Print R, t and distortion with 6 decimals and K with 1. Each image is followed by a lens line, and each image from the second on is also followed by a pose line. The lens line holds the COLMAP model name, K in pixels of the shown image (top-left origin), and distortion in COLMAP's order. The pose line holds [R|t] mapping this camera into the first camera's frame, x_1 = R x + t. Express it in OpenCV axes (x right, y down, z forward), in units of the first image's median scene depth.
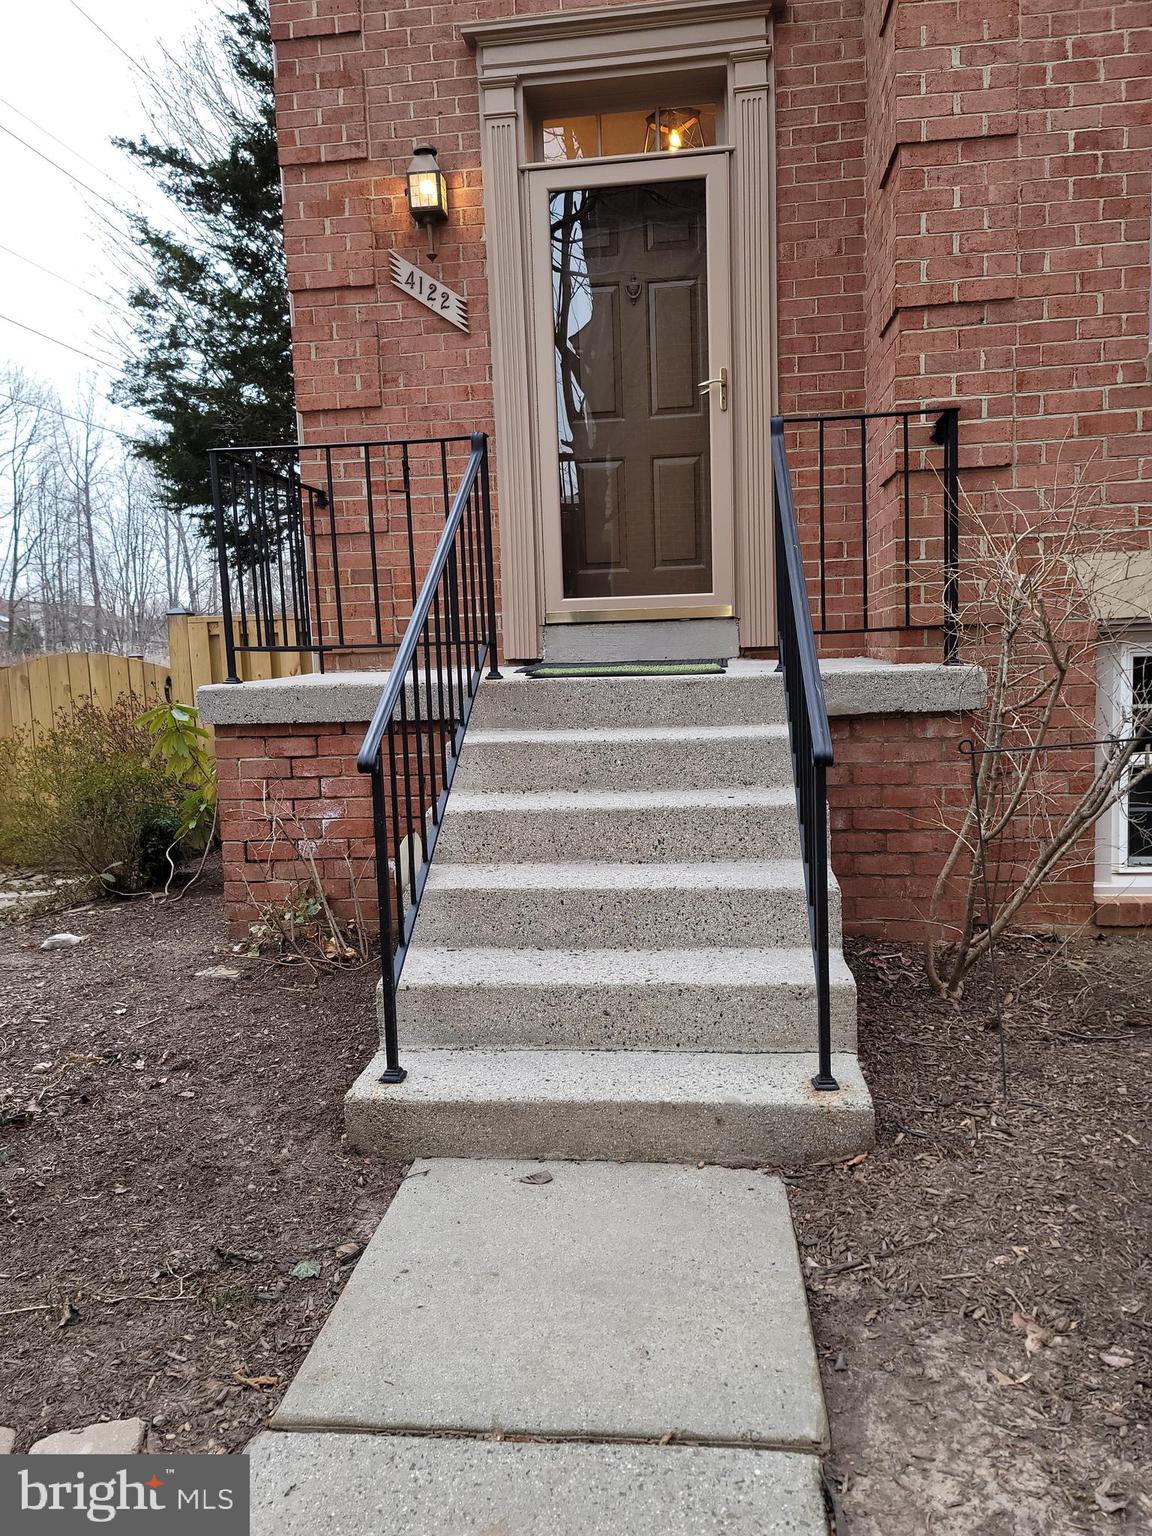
lens RADIAL K [[1111.9, 0, 565.5], [0, 1111.9, 767.2], [0, 0, 1]] dist [0.071378, -0.065374]
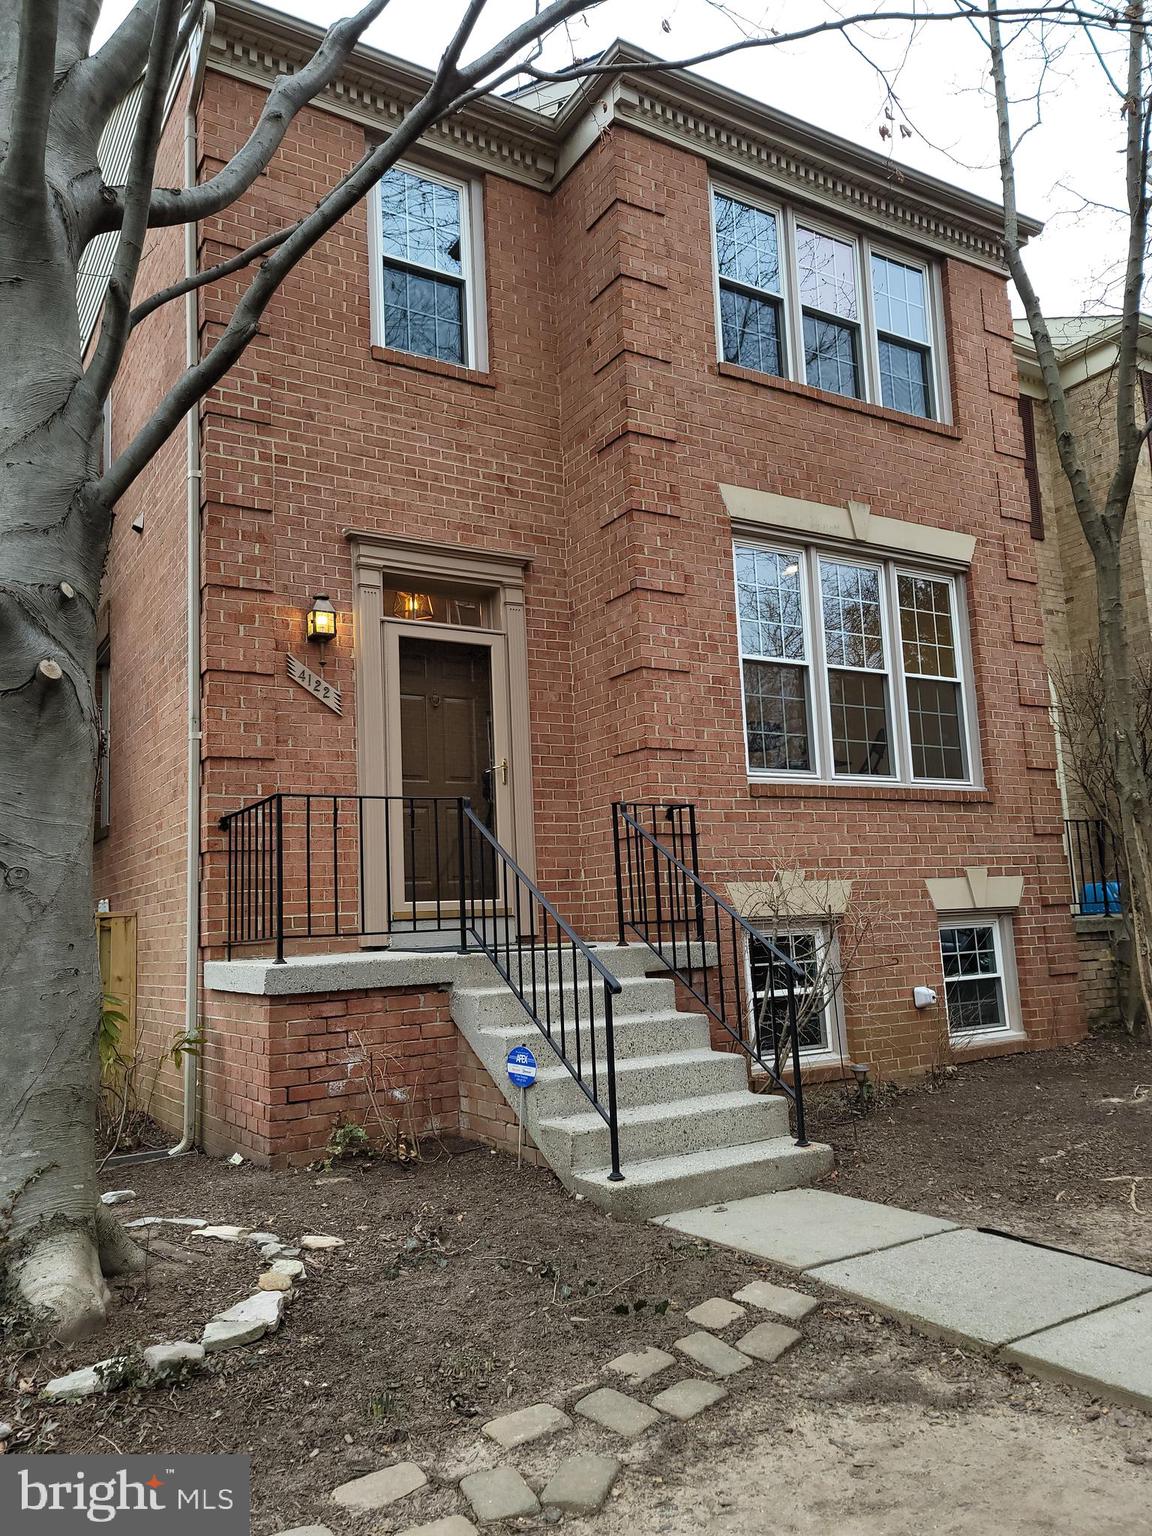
lens RADIAL K [[1111.9, 0, 565.5], [0, 1111.9, 767.2], [0, 0, 1]] dist [0.071378, -0.065374]
pose [[0.785598, 0.087924, 0.612459, -0.748381], [0.084372, 0.965383, -0.246813, 0.048996], [-0.612958, 0.245570, 0.750984, -0.223522]]
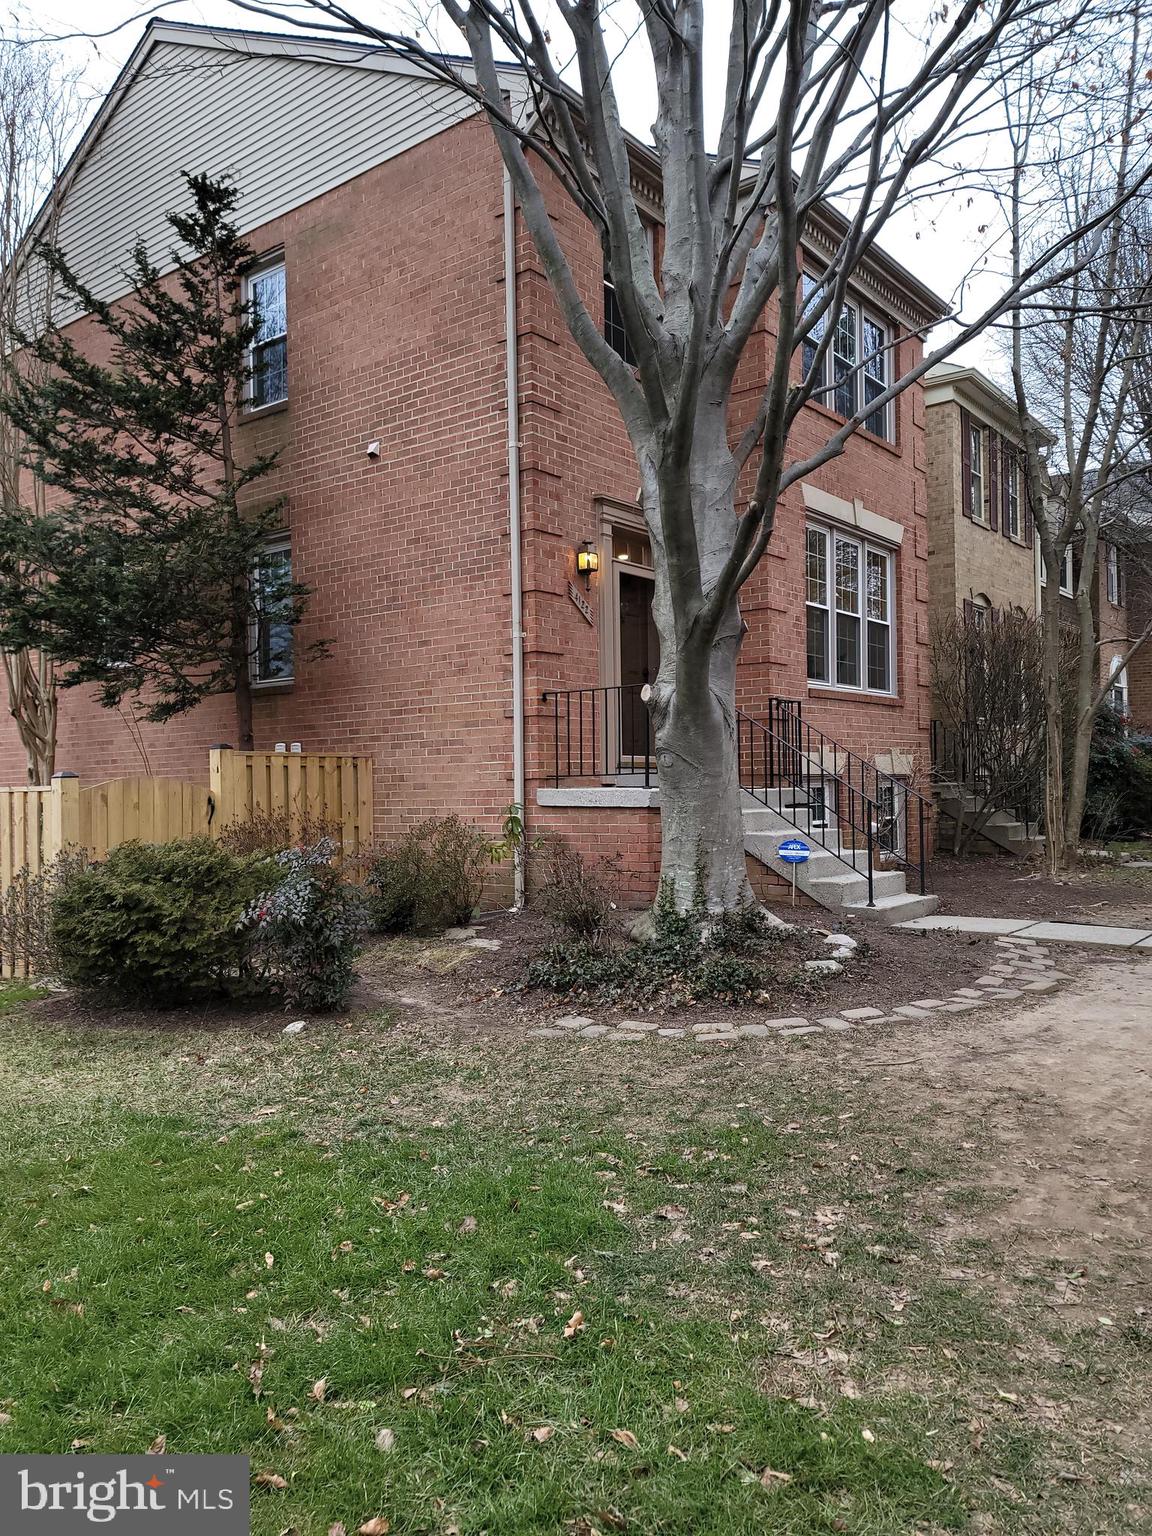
lens RADIAL K [[1111.9, 0, 565.5], [0, 1111.9, 767.2], [0, 0, 1]] dist [0.071378, -0.065374]
pose [[0.533379, 0.042767, 0.844795, -1.895442], [0.085898, 0.990820, -0.104393, 0.081177], [-0.841504, 0.128247, 0.524809, 0.003866]]
